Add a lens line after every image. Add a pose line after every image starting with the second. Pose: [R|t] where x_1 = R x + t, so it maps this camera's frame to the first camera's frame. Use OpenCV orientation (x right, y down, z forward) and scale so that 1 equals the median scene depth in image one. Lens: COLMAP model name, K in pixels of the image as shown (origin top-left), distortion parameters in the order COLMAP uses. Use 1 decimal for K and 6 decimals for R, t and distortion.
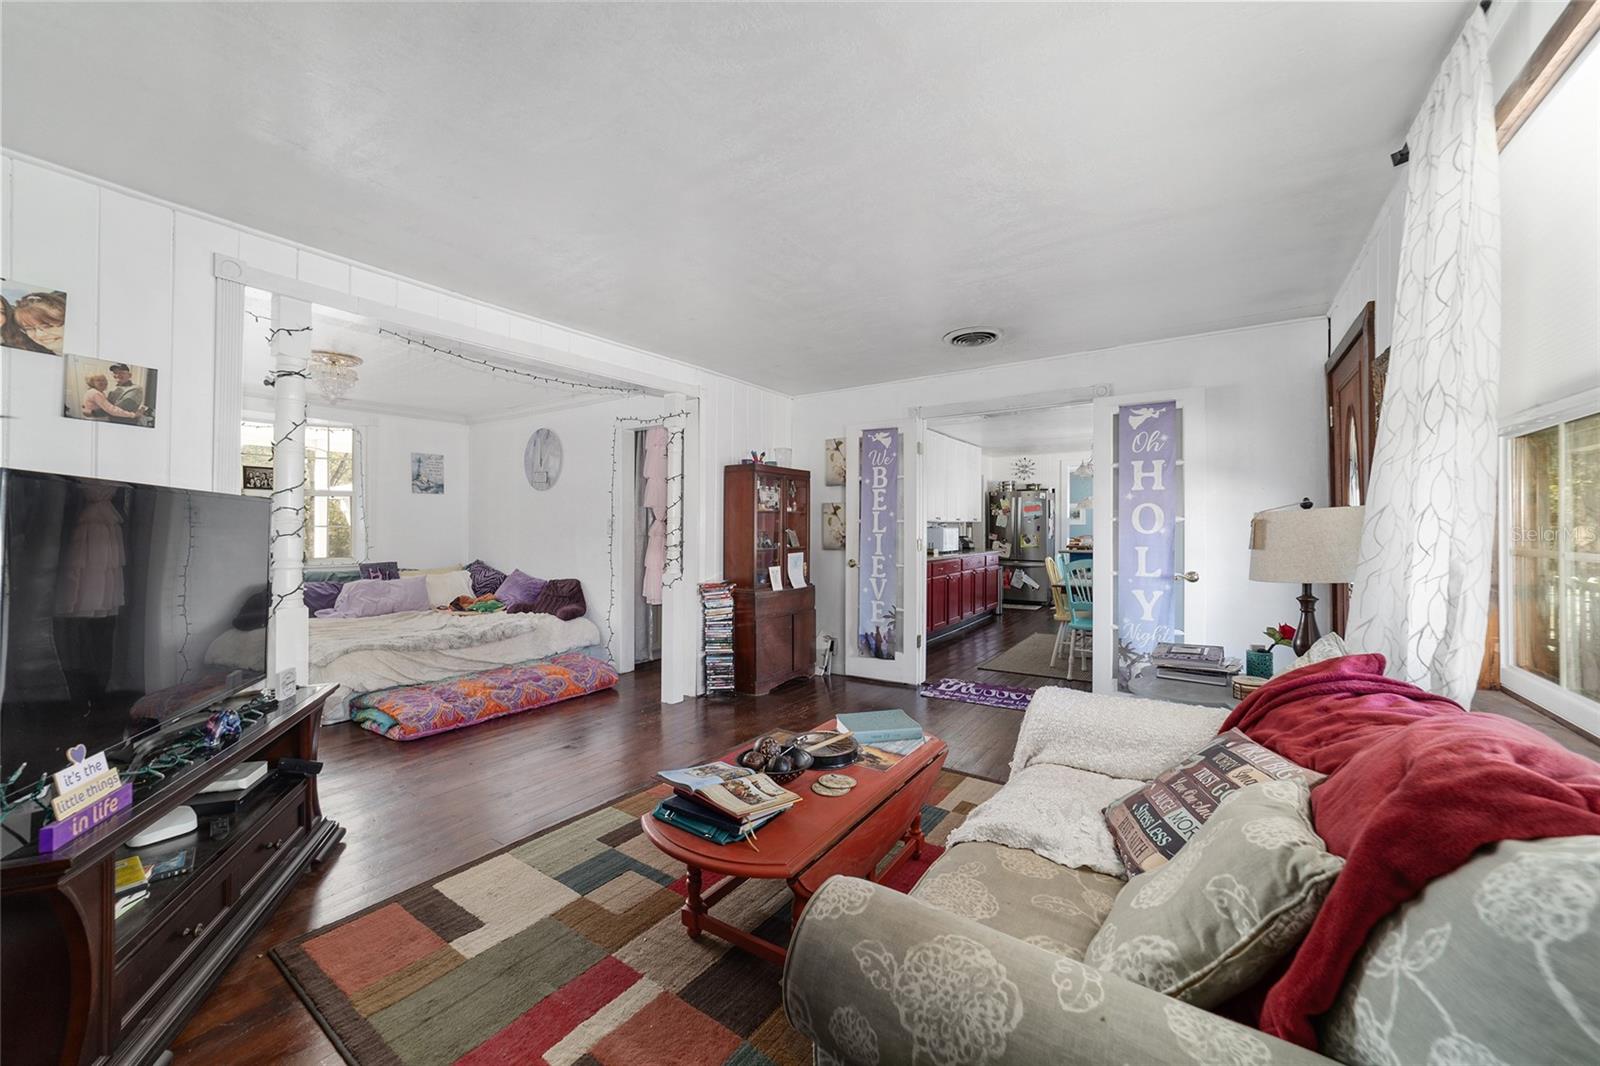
lens RADIAL K [[606.4, 0, 796.8], [0, 606.4, 529.5], [0, 0, 1]] dist [-0.006016, 0.001665]
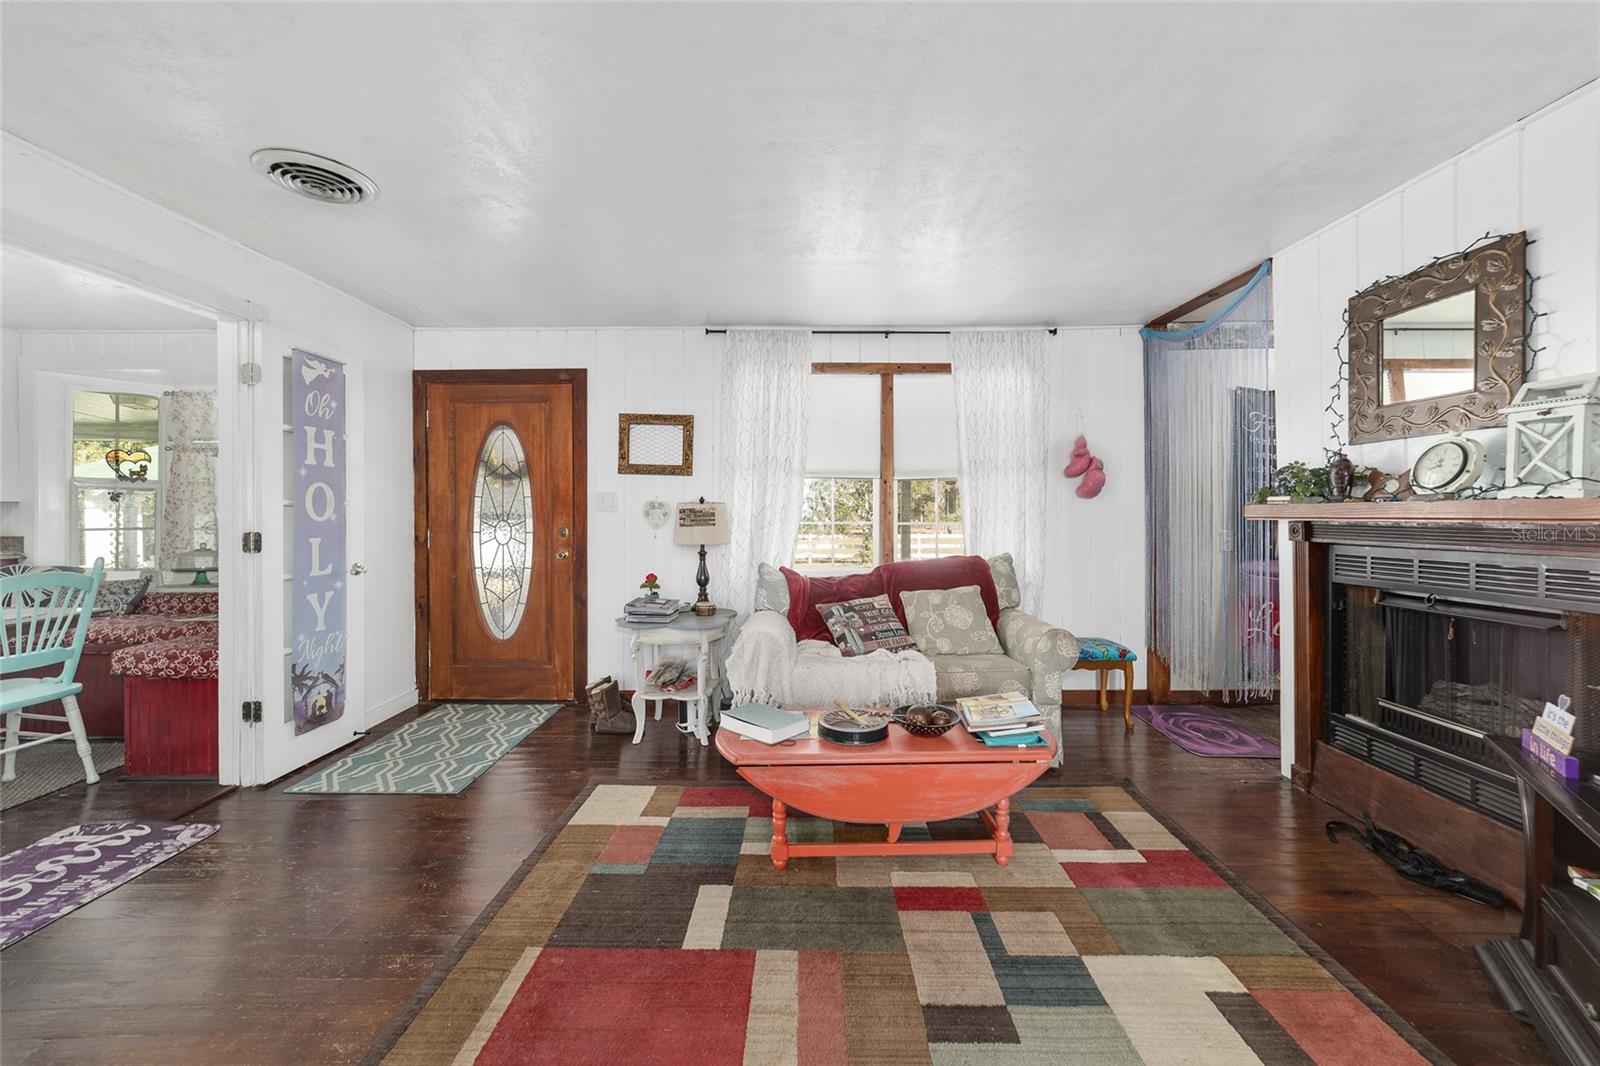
lens RADIAL K [[606.4, 0, 802.3], [0, 606.4, 516.8], [0, 0, 1]] dist [-0.006016, 0.001665]
pose [[-0.567322, -0.001373, 0.823495, -0.675647], [0.005929, 0.999966, 0.005752, 0.000904], [-0.823475, 0.008146, -0.567294, 1.466195]]
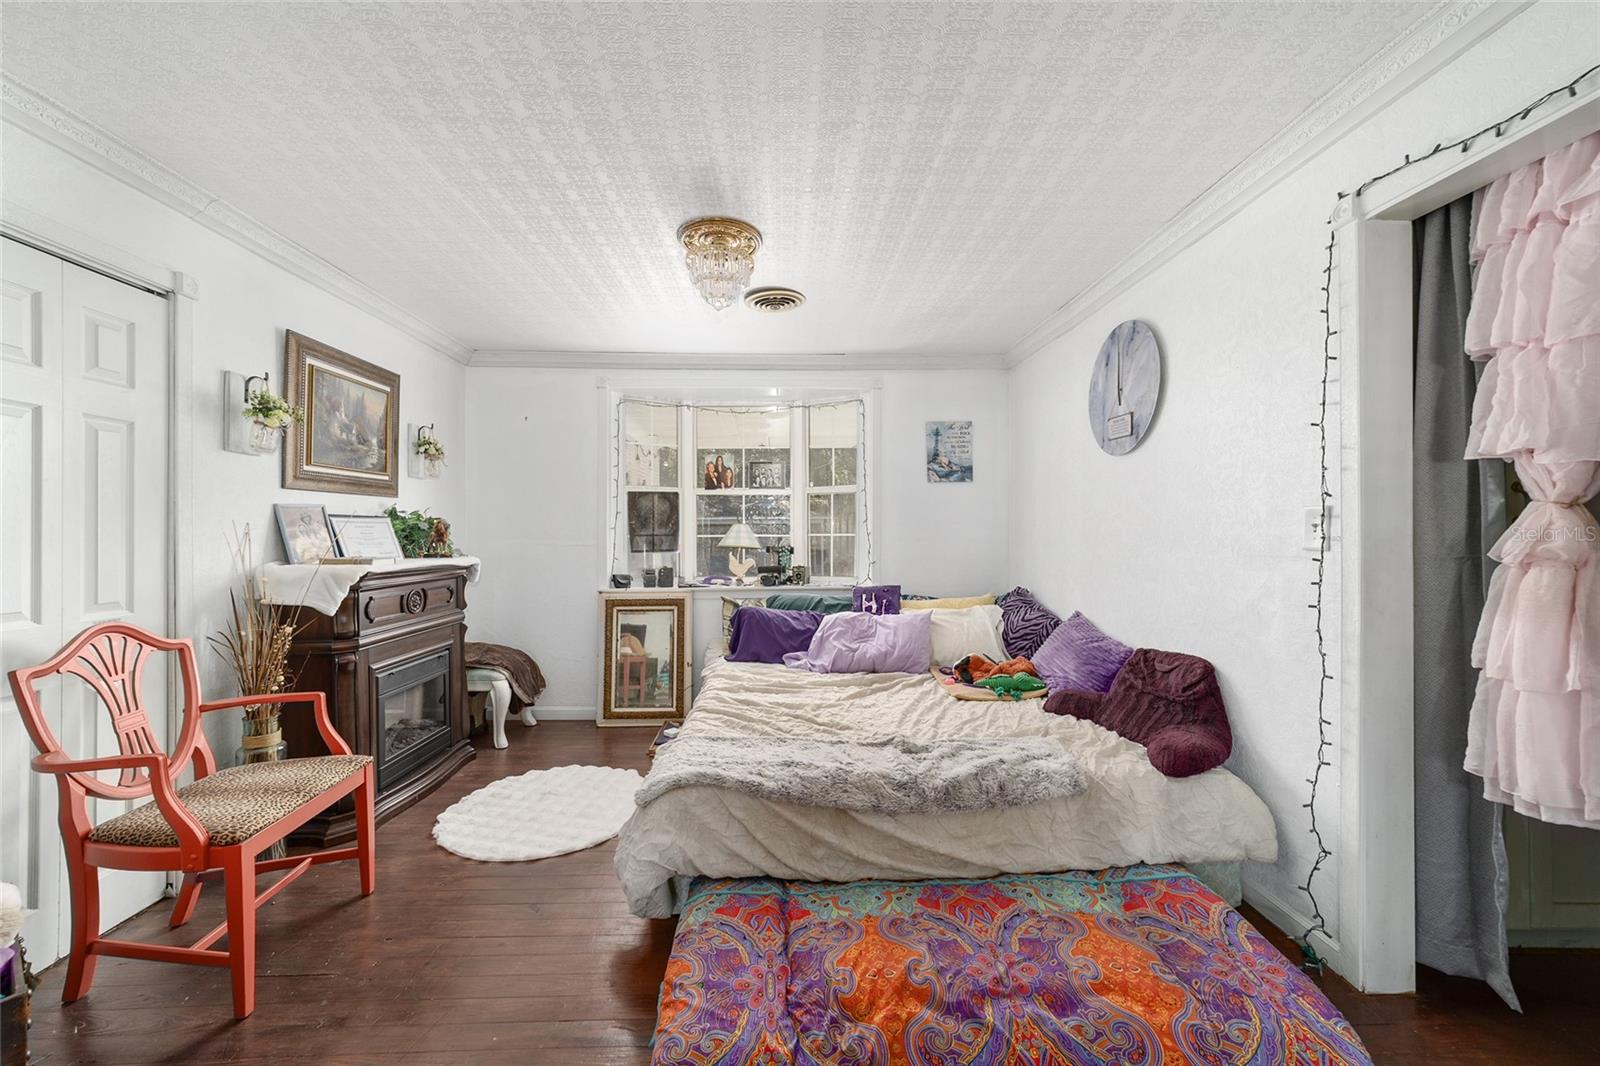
lens RADIAL K [[606.4, 0, 794.3], [0, 606.4, 533.4], [0, 0, 1]] dist [-0.006016, 0.001665]
pose [[0.577271, -0.004852, -0.816538, -0.192585], [0.005620, 0.999982, -0.001968, -0.003708], [0.816533, -0.003453, 0.577288, 0.546045]]
